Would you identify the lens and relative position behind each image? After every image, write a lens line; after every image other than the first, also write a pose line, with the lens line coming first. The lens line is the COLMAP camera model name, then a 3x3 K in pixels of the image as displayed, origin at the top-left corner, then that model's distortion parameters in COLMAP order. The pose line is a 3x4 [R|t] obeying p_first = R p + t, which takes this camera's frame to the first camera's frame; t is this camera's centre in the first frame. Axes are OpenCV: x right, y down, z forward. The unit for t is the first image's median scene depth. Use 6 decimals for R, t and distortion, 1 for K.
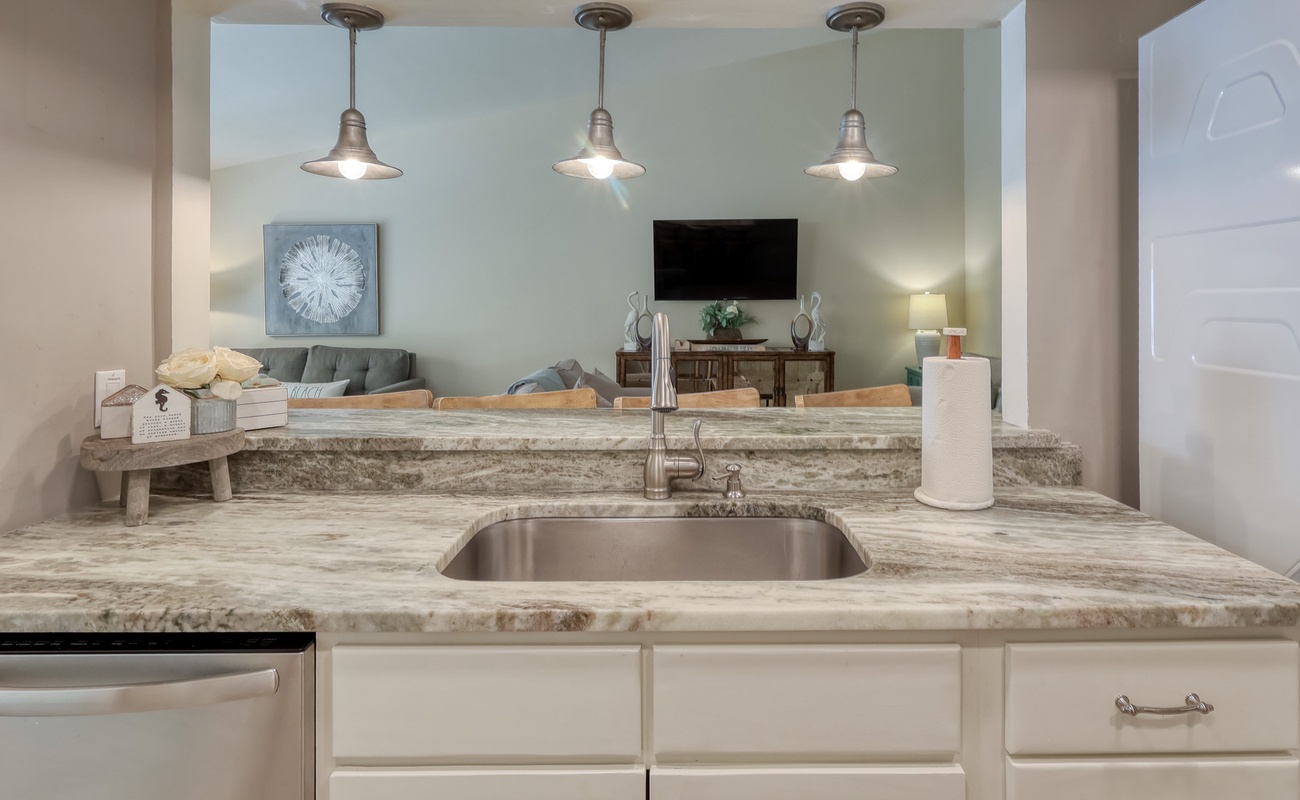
lens RADIAL K [[694.5, 0, 655.0], [0, 694.5, 299.7], [0, 0, 1]] dist [-0.010703, 0.001770]
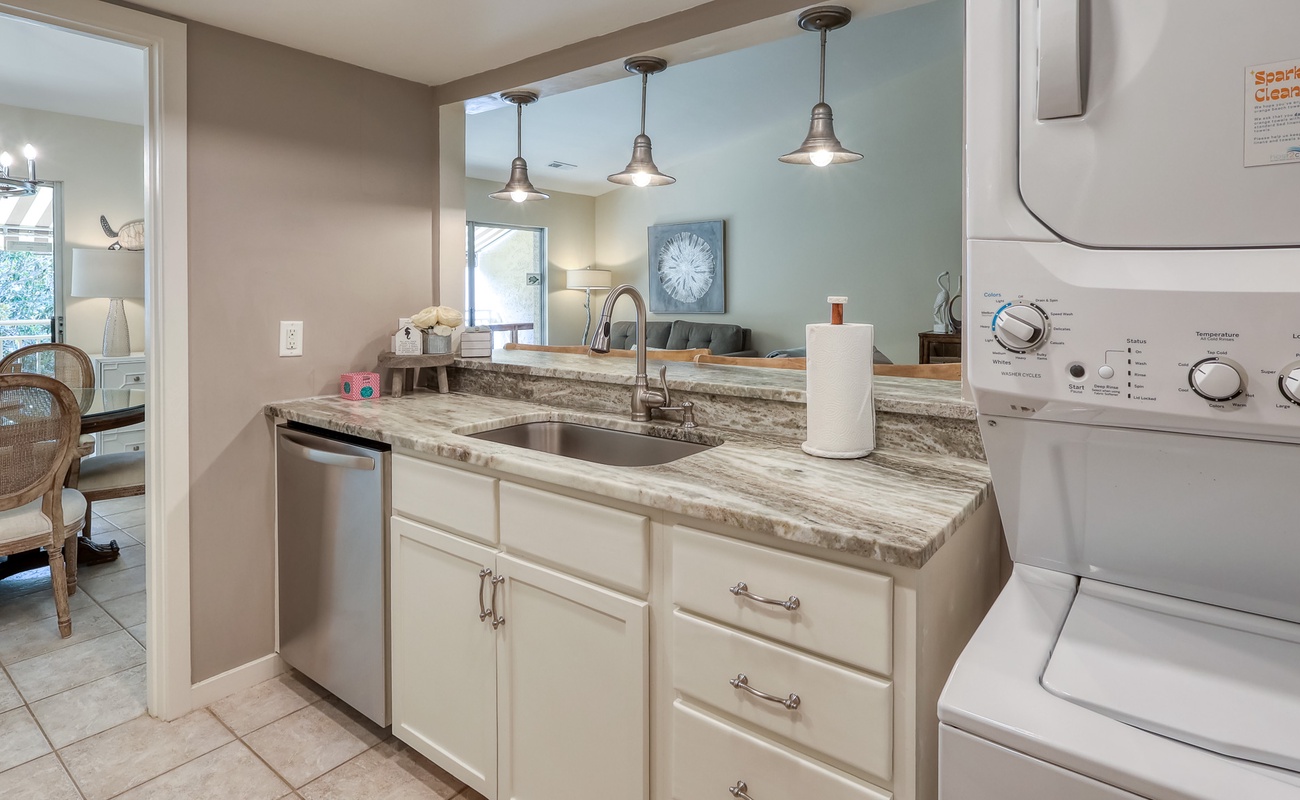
lens RADIAL K [[684.7, 0, 642.1], [0, 684.7, 296.6], [0, 0, 1]] dist [-0.005074, 0.000225]
pose [[0.783666, 0.002890, -0.621176, 0.817496], [0.006407, 0.999898, 0.012735, 0.023489], [0.621149, -0.013960, 0.783568, -0.049587]]
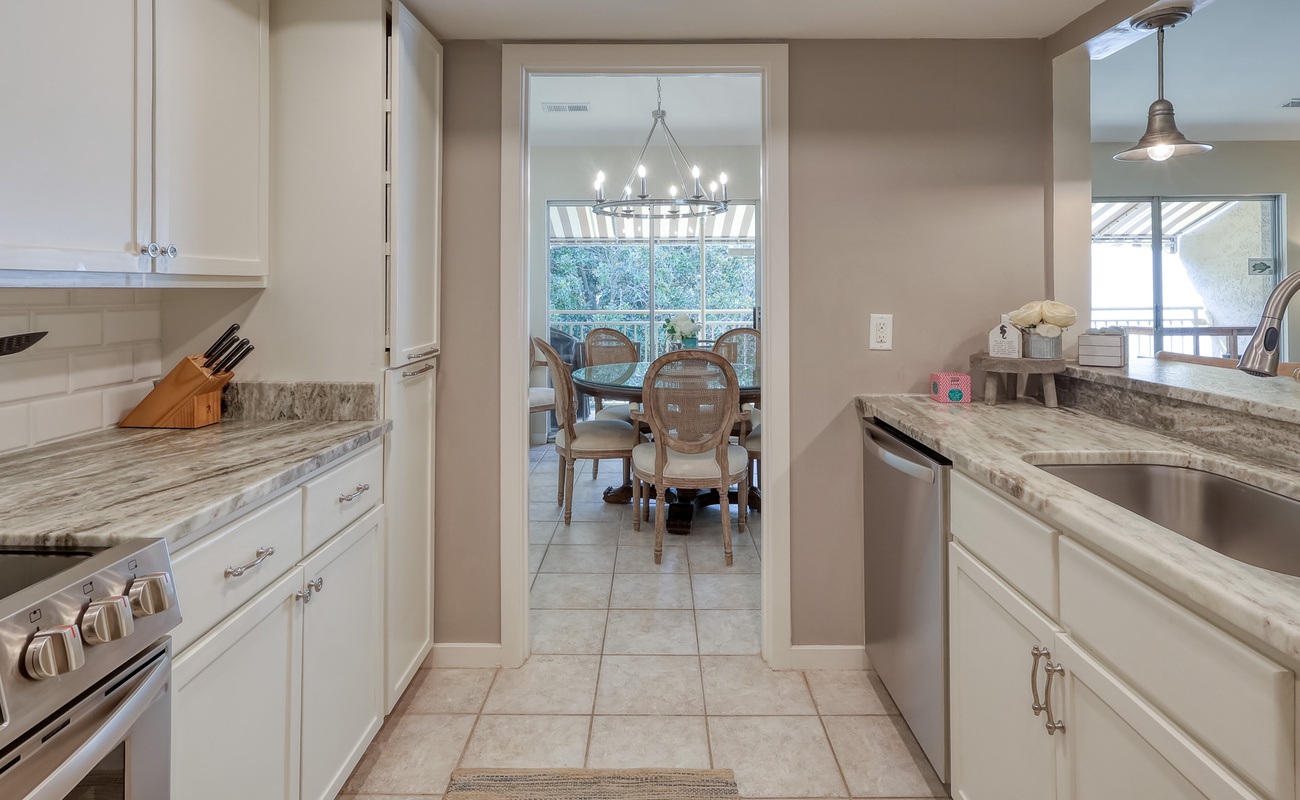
lens RADIAL K [[695.6, 0, 661.7], [0, 695.6, 284.2], [0, 0, 1]] dist [-0.001111, 0.000561]
pose [[-0.001871, -0.008357, -0.999963, 0.791115], [0.014589, 0.999858, -0.008384, 0.031995], [0.999892, -0.014604, -0.001749, 0.184084]]
